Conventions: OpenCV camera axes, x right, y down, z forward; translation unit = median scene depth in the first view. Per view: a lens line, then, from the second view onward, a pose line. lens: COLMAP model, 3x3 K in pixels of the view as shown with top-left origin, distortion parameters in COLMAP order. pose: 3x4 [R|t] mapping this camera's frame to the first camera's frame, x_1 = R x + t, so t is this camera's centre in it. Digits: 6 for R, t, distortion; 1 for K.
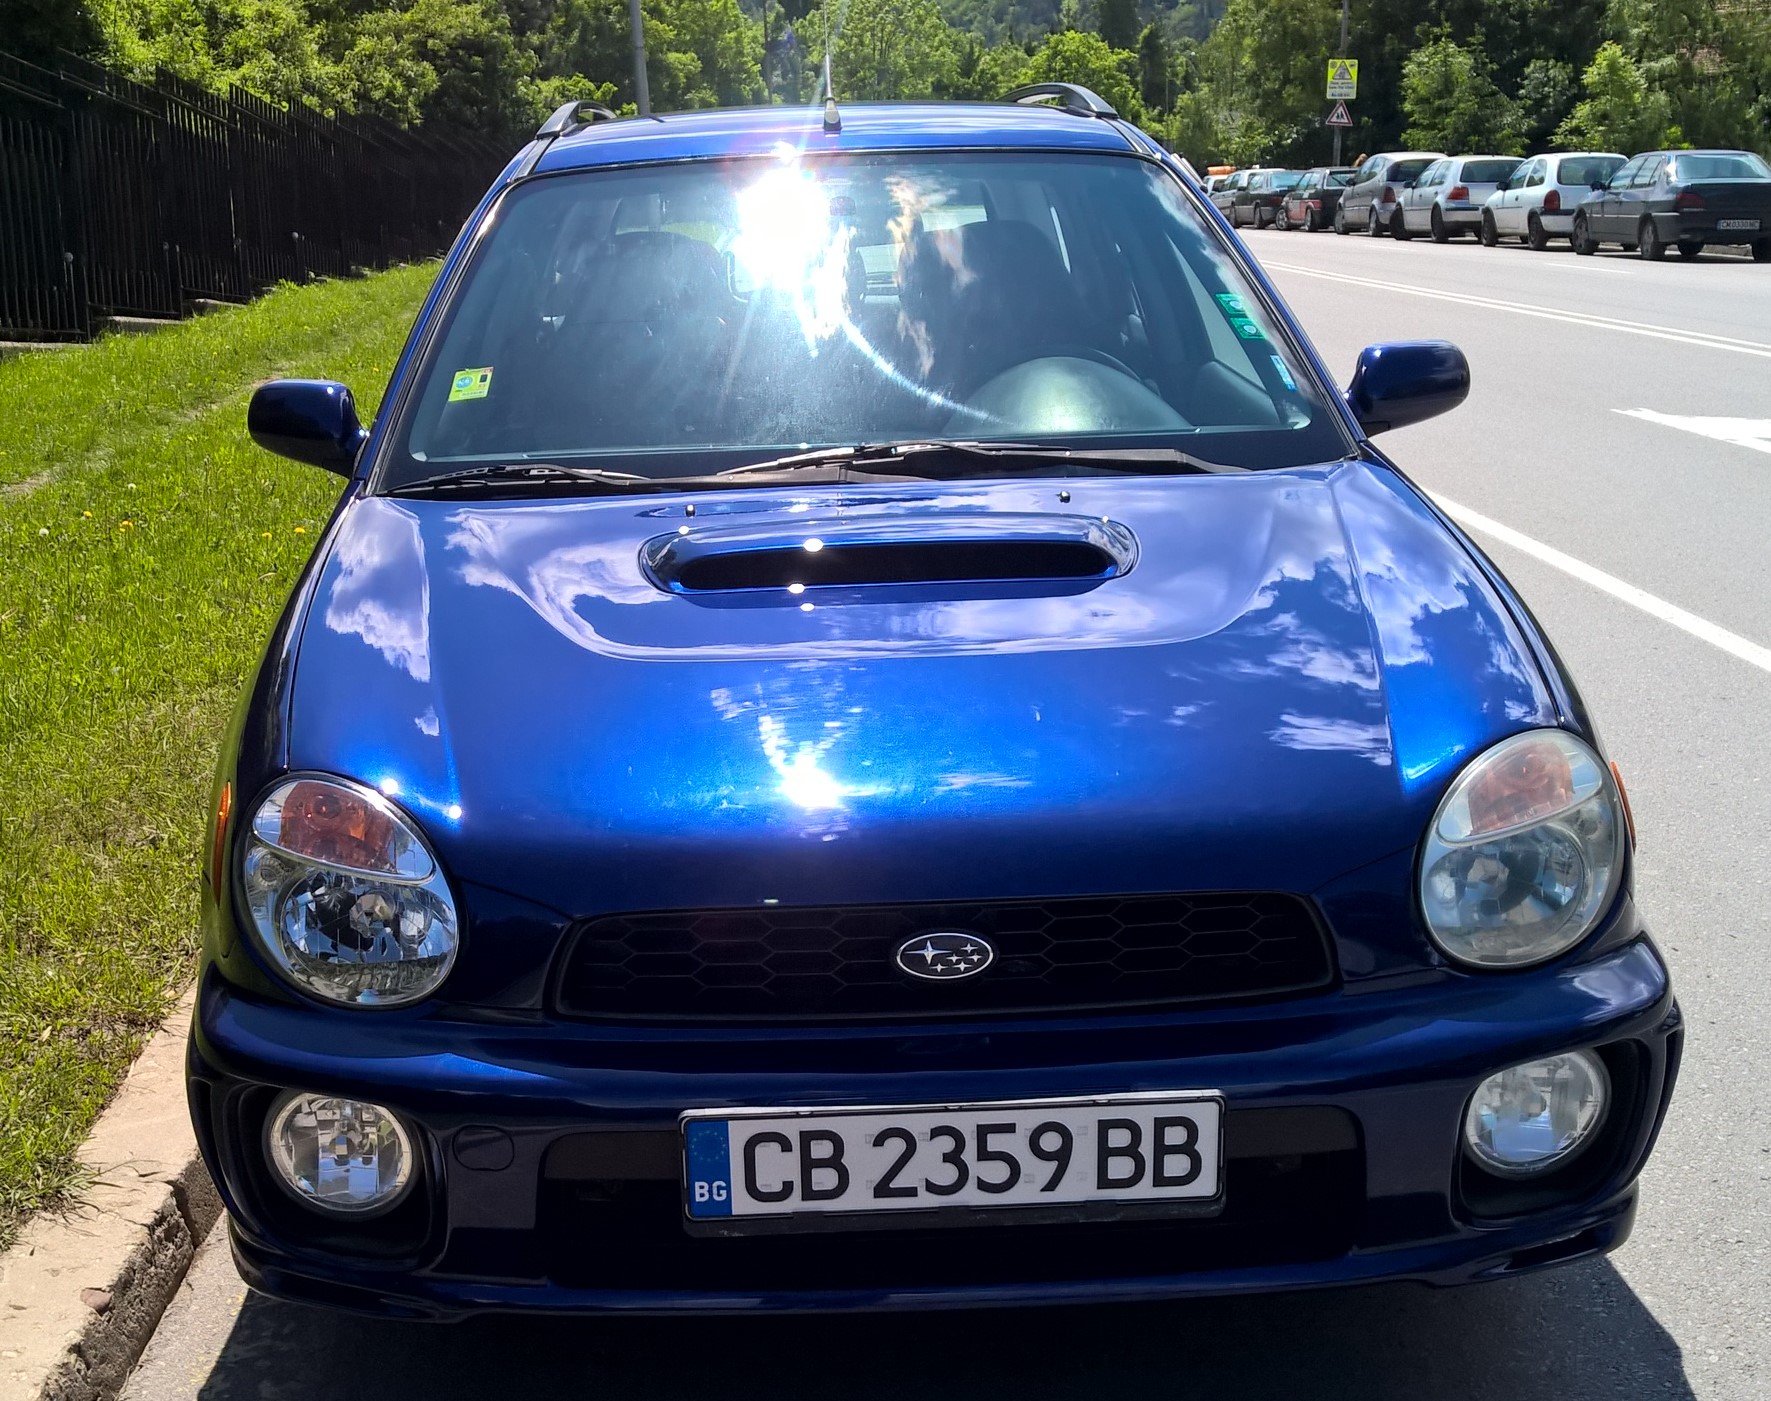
lens RADIAL K [[2189.5, 0, 885.5], [0, 2189.5, 700.5], [0, 0, 1]] dist [0.021888, -0.012266]
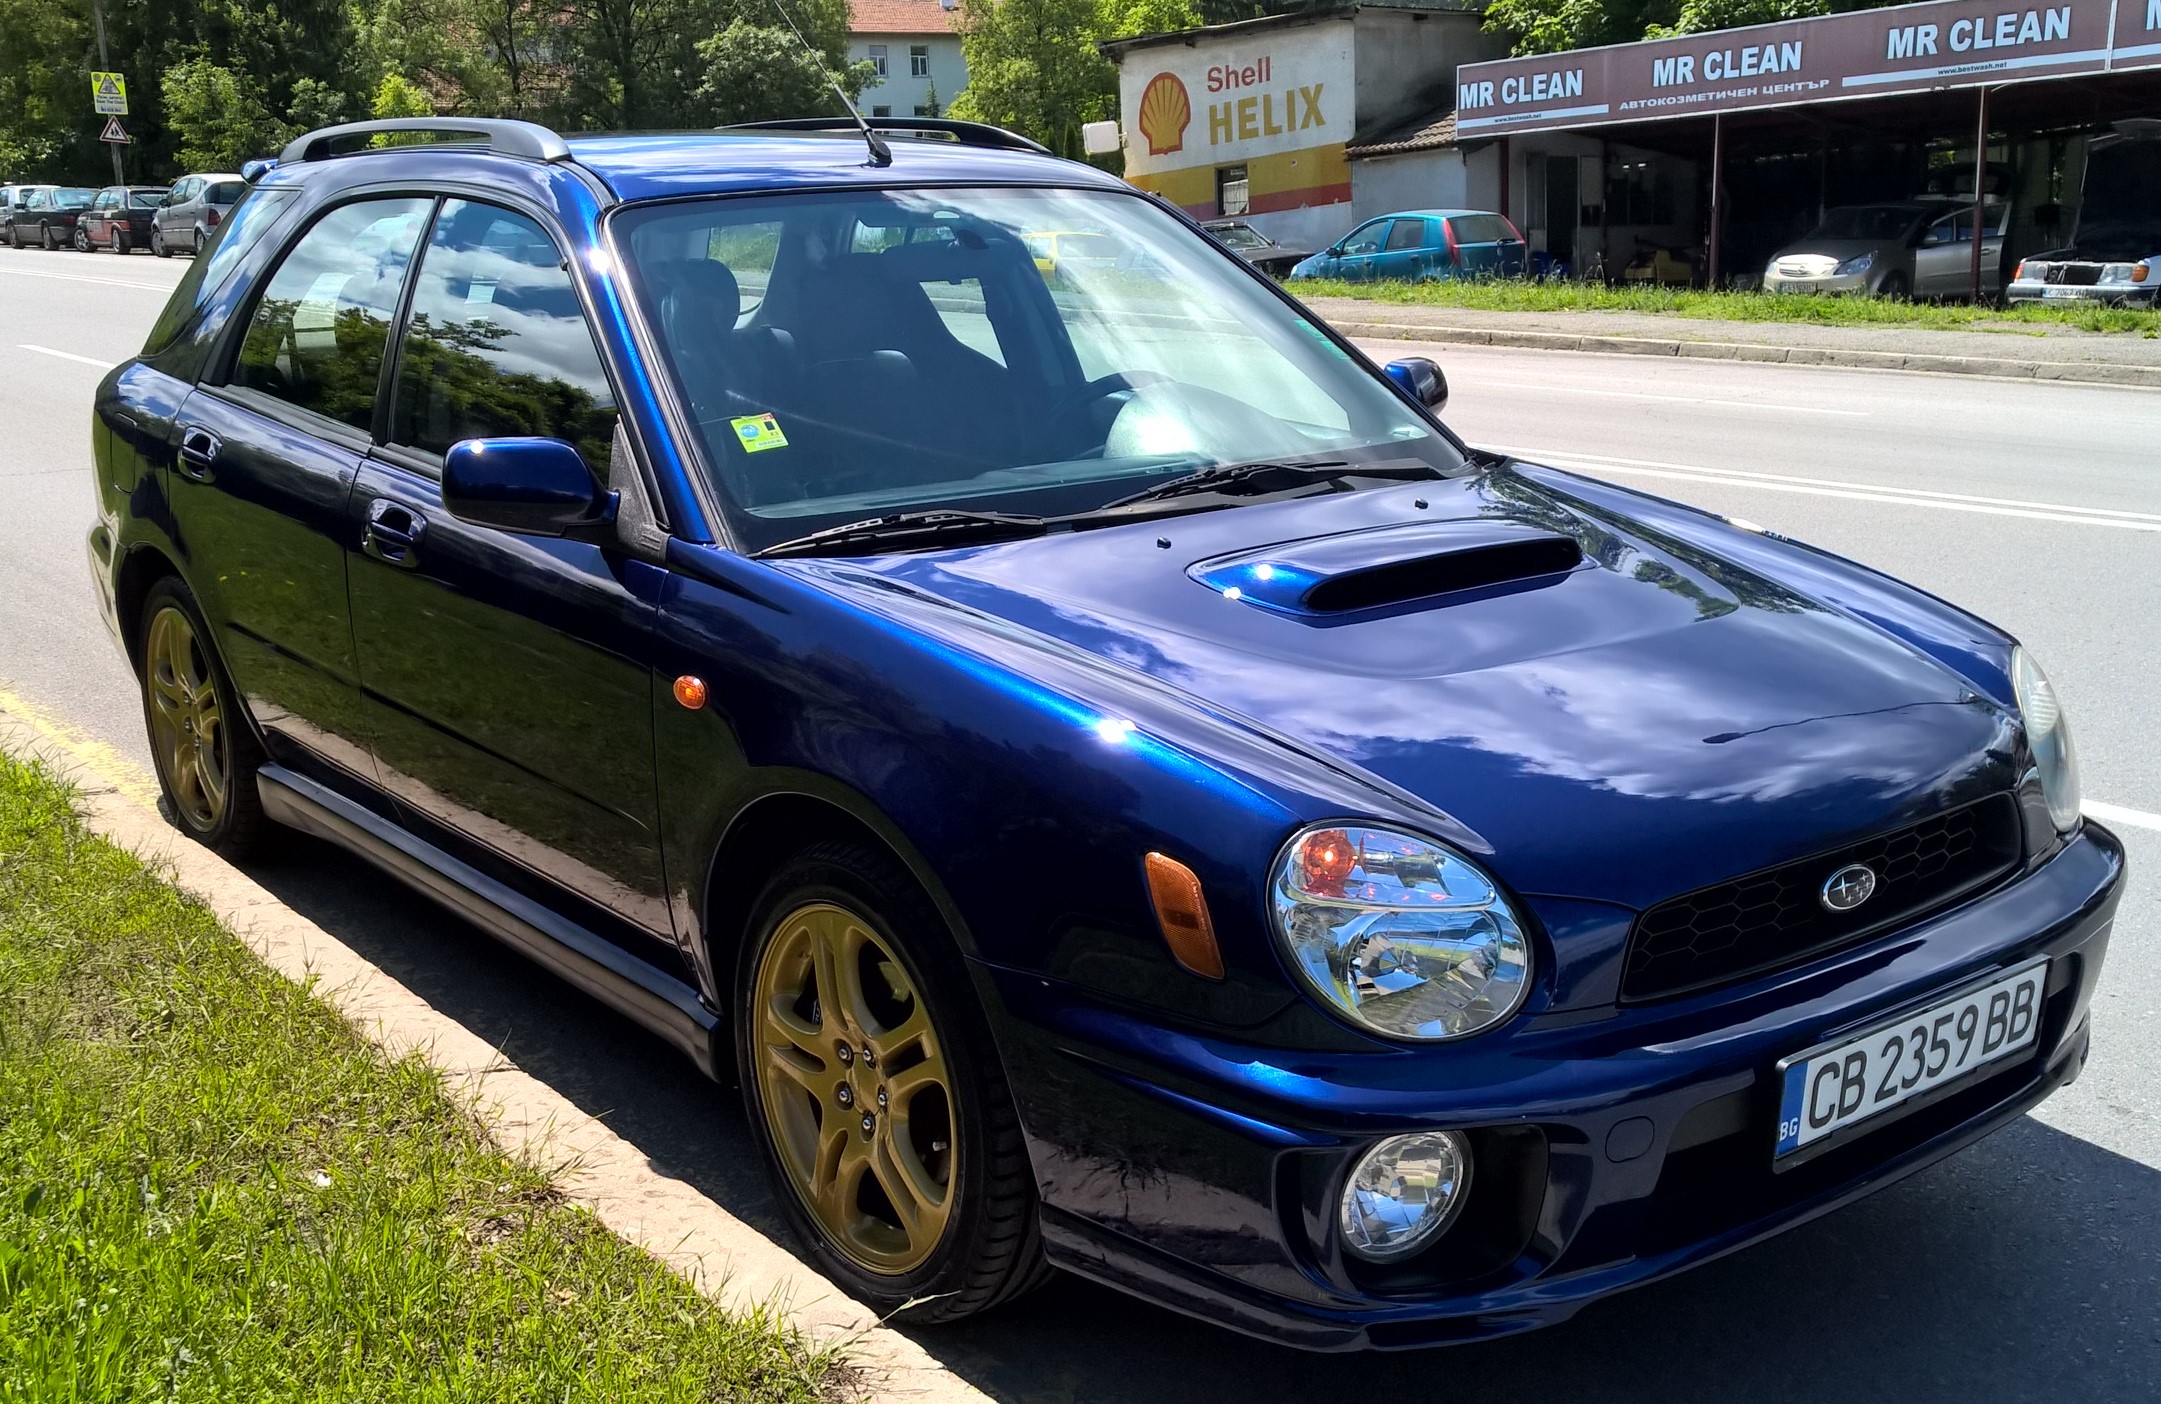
lens RADIAL K [[2160.5, 0, 1080.5], [0, 2160.5, 702.0], [0, 0, 1]] dist [0.012142, -0.010919]
pose [[0.800106, -0.111864, 0.589337, -0.706141], [0.116337, 0.992742, 0.030491, -0.046555], [-0.588470, 0.044166, 0.807312, 0.228905]]
